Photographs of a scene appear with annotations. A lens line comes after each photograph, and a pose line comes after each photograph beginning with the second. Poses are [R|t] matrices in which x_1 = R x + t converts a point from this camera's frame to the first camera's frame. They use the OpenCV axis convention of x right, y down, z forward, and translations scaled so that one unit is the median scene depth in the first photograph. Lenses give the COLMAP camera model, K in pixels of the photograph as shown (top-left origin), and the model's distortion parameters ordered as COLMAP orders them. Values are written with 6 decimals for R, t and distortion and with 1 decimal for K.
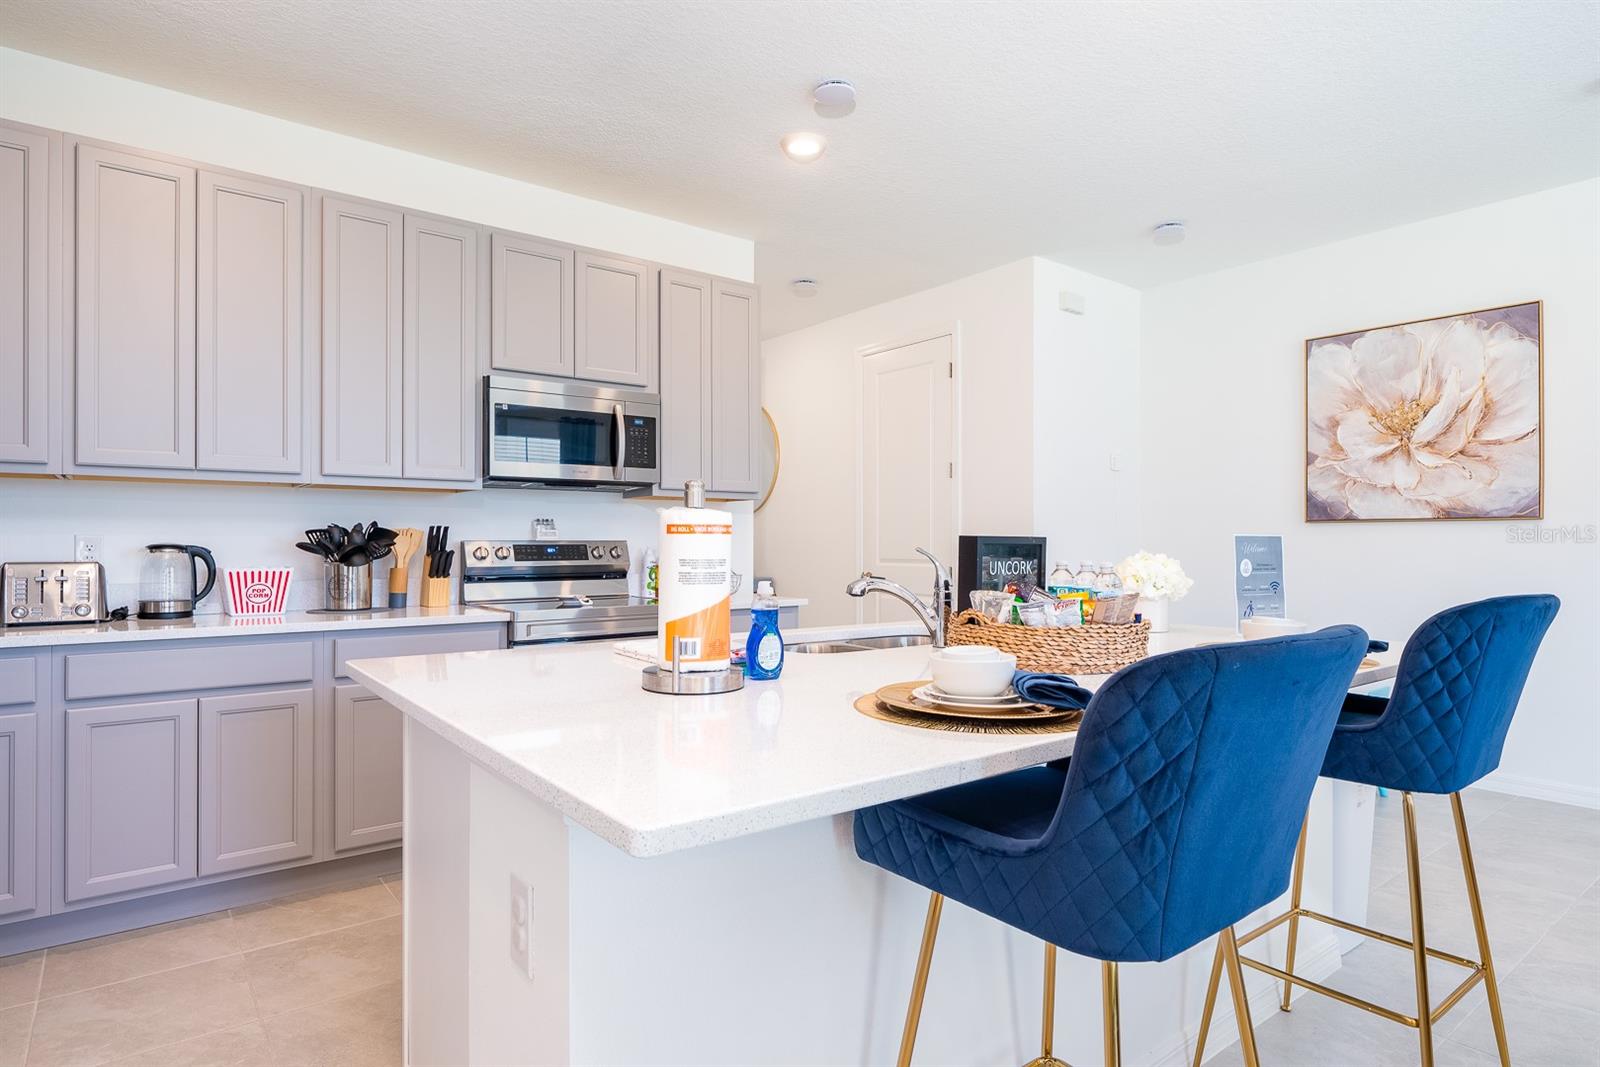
lens RADIAL K [[878.0, 0, 808.5], [0, 878.0, 545.2], [0, 0, 1]] dist [0.001095, -0.001096]
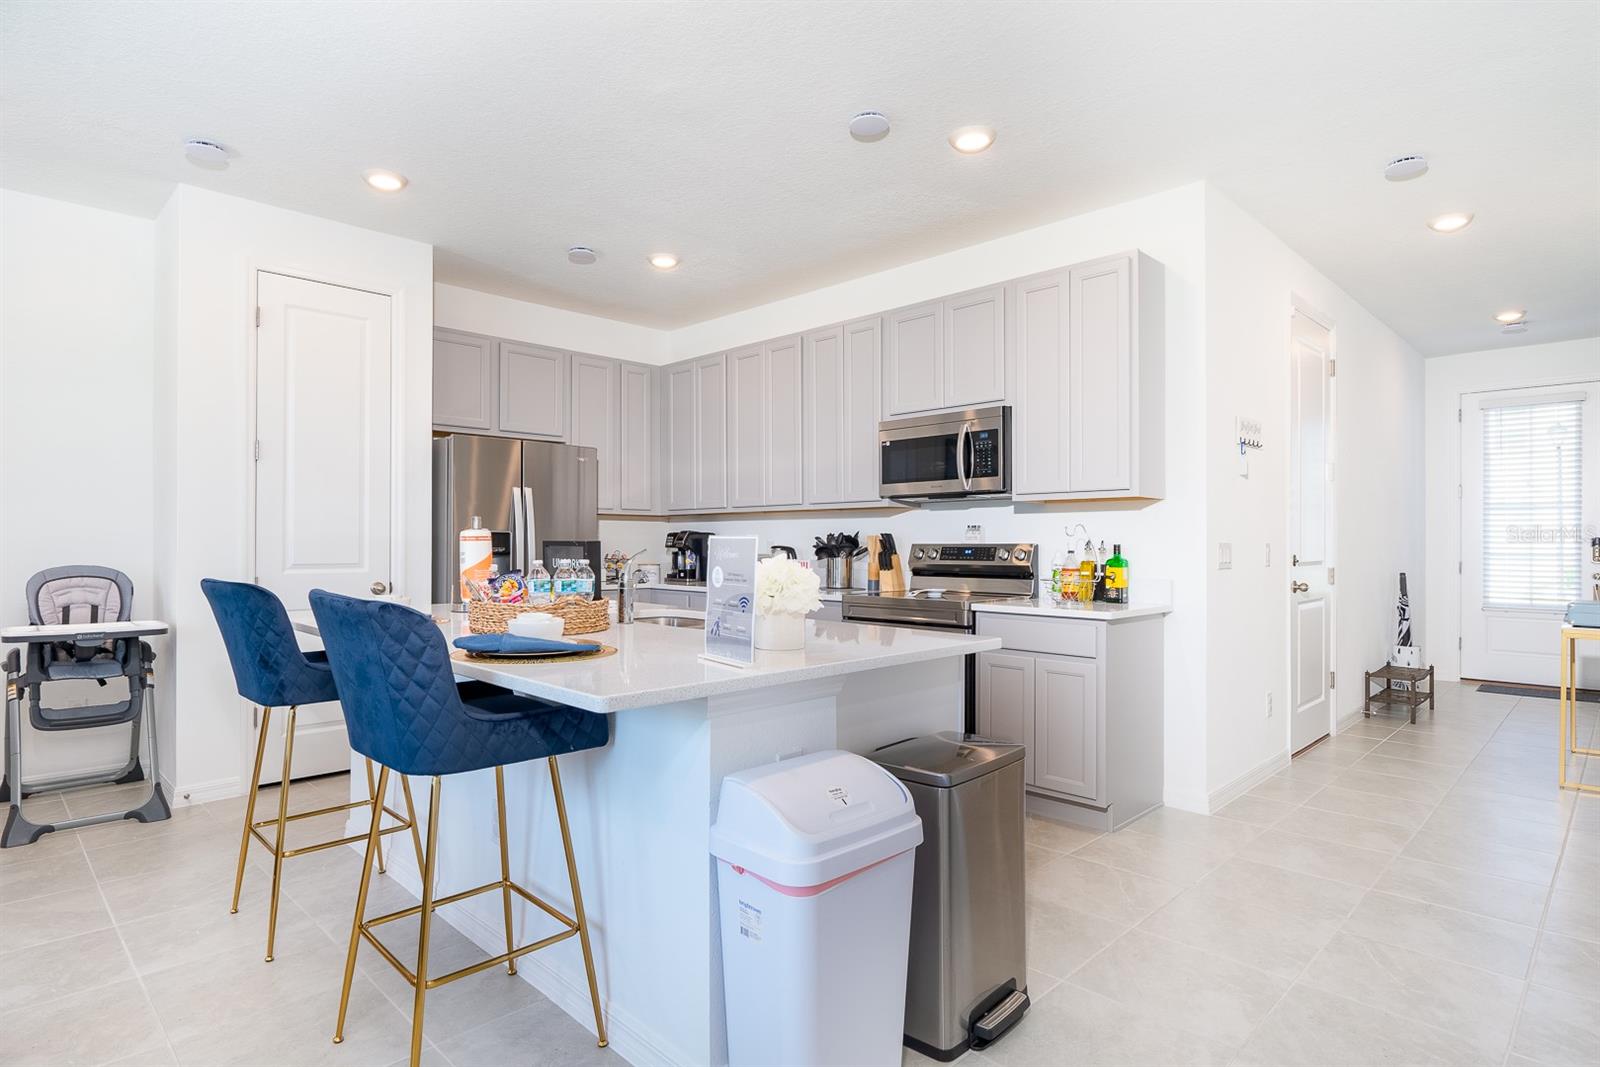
lens RADIAL K [[878.0, 0, 790.5], [0, 878.0, 537.5], [0, 0, 1]] dist [0.001095, -0.001096]
pose [[0.108598, -0.006948, -0.994061, 0.843844], [-0.005505, 0.999956, -0.007590, -0.003352], [0.994071, 0.006297, 0.108555, 0.621544]]
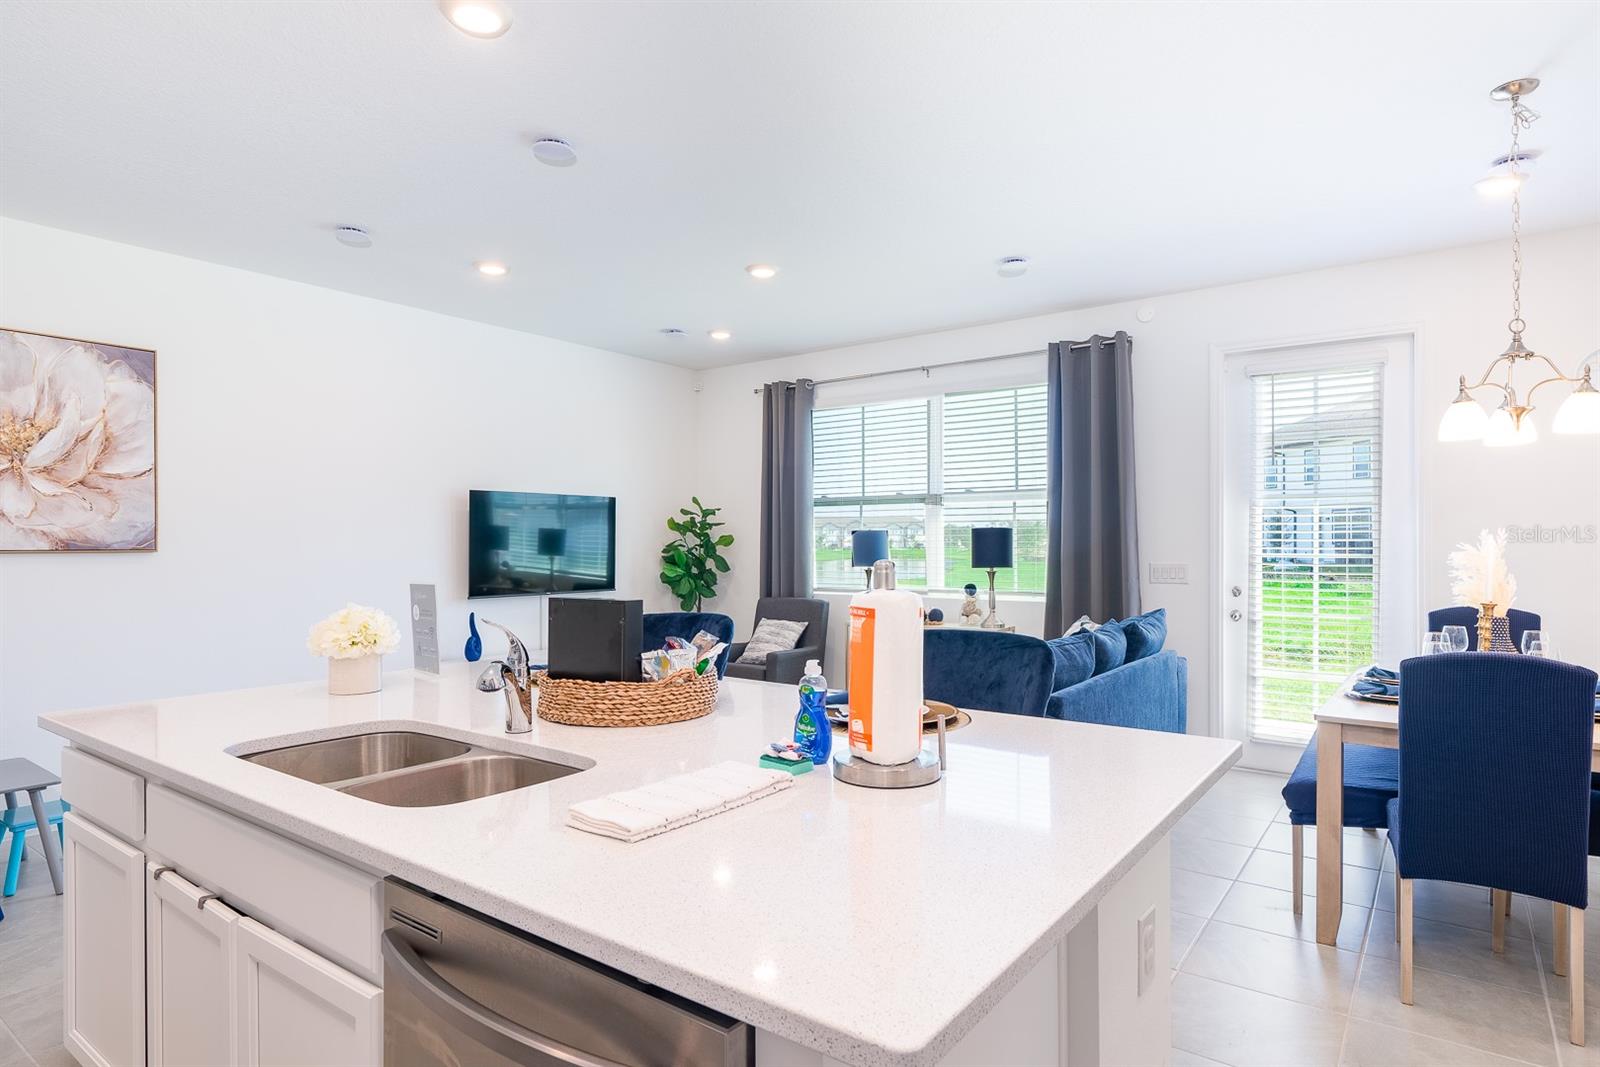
lens RADIAL K [[878.0, 0, 799.5], [0, 878.0, 540.7], [0, 0, 1]] dist [0.001095, -0.001096]
pose [[-0.266692, 0.001136, 0.963781, -0.412260], [0.004831, 0.999988, 0.000158, -0.038575], [-0.963770, 0.004698, -0.266695, 0.504192]]
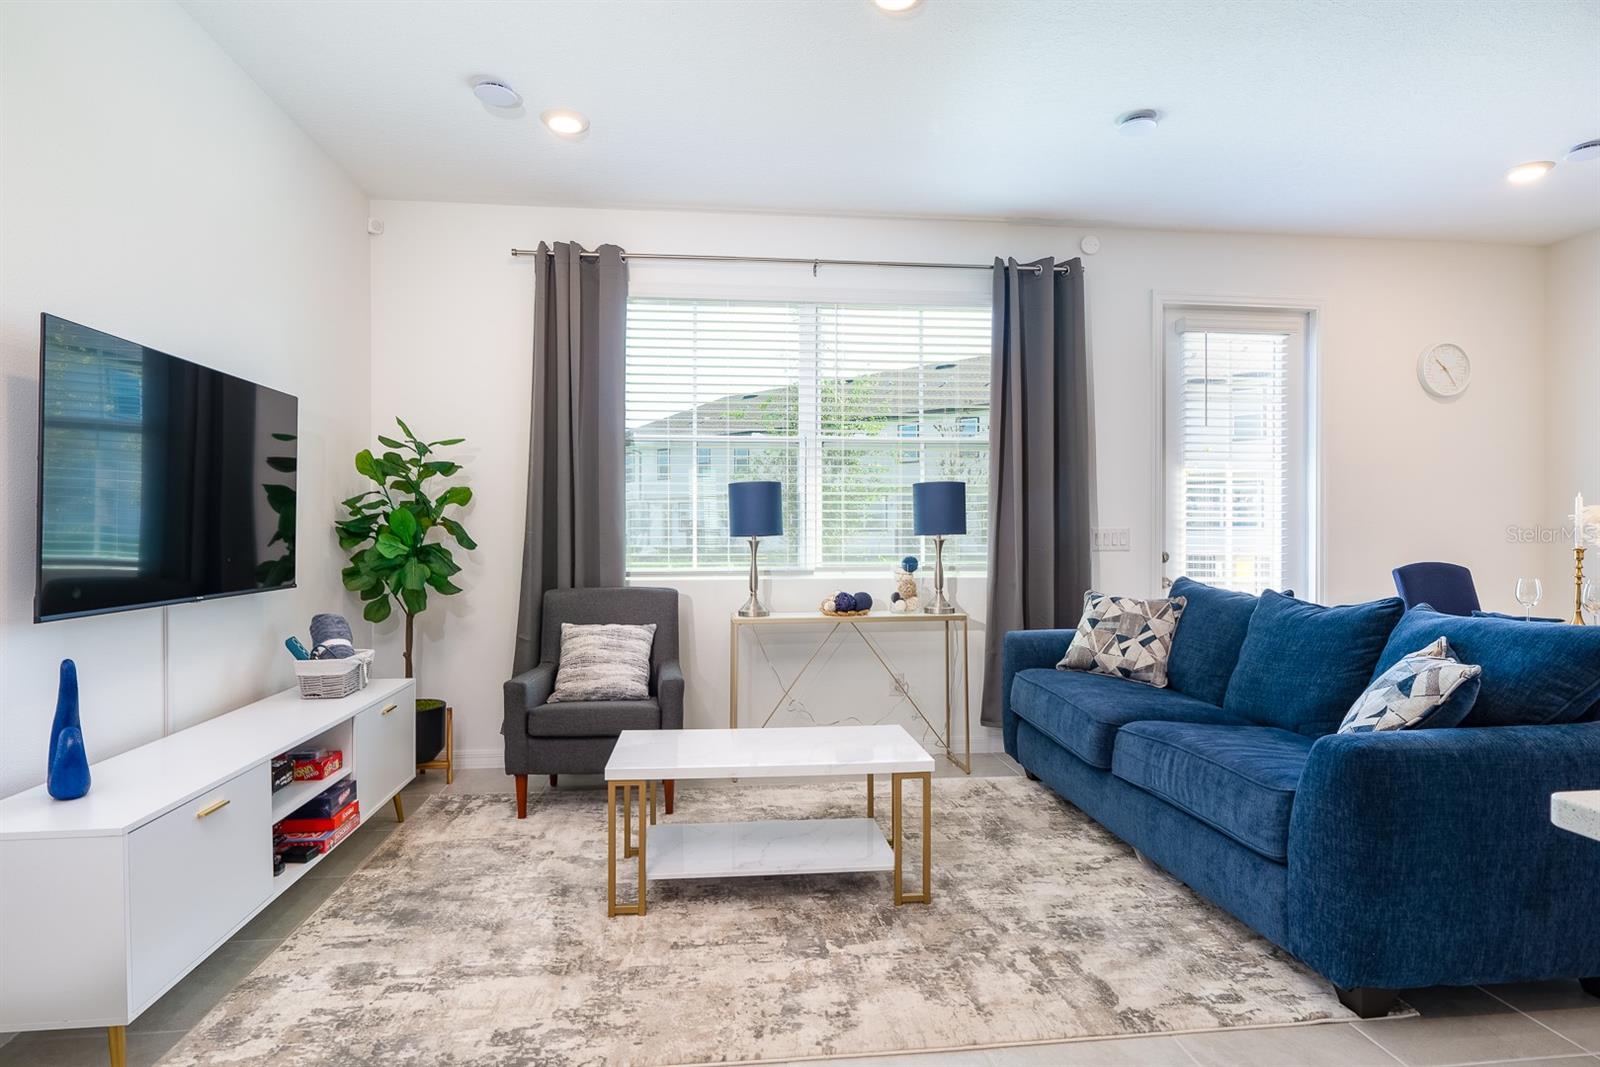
lens RADIAL K [[878.0, 0, 795.1], [0, 878.0, 526.0], [0, 0, 1]] dist [0.001095, -0.001096]
pose [[-0.847930, 0.001187, 0.530107, 0.487925], [-0.000562, 0.999995, -0.003138, 0.000855], [-0.530108, -0.002958, -0.847925, 0.858876]]
